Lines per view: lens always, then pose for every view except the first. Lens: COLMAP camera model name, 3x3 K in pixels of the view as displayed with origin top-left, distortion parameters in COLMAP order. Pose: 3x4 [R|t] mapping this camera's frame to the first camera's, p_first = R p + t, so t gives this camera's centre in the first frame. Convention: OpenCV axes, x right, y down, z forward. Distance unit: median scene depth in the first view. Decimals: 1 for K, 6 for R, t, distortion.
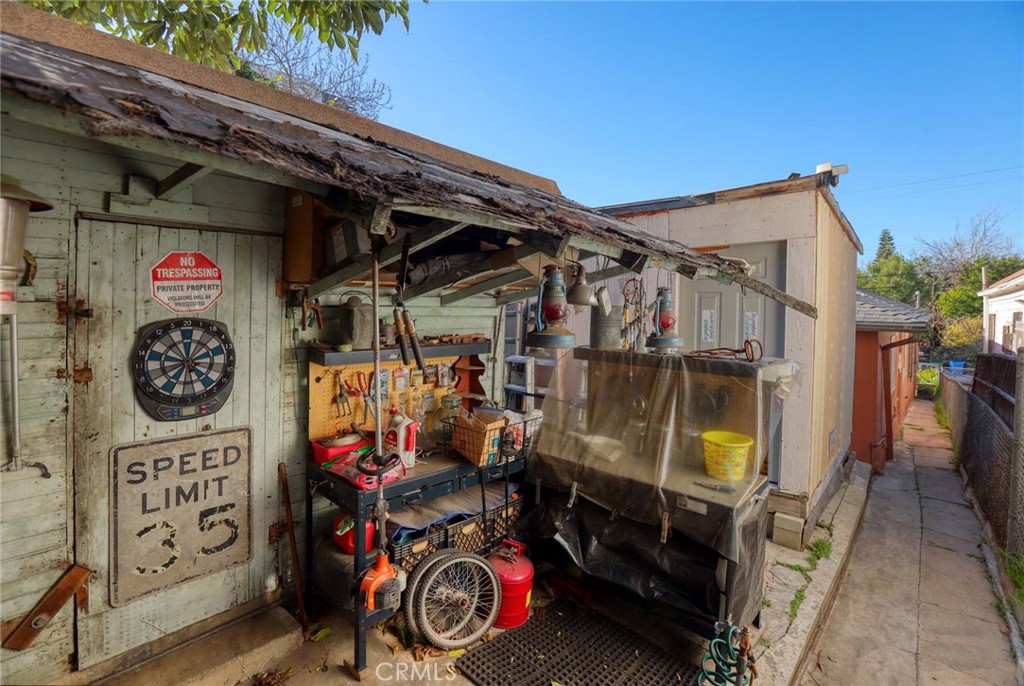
lens RADIAL K [[467.0, 0, 511.5], [0, 467.0, 319.9], [0, 0, 1]] dist [-0.015791, 0.000003]
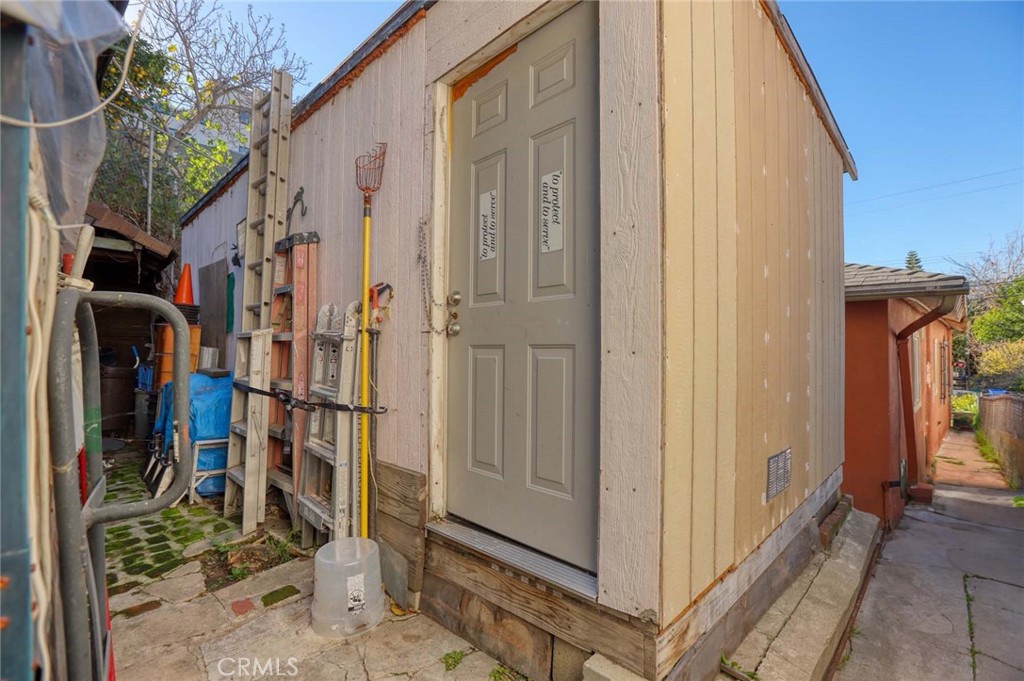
lens RADIAL K [[465.6, 0, 512.0], [0, 465.6, 340.5], [0, 0, 1]] dist [-0.000758, -0.008439]
pose [[0.999305, -0.005513, -0.036869, 0.275937], [0.004313, 0.999461, -0.032550, 0.086479], [0.037029, 0.032368, 0.998790, 0.317150]]
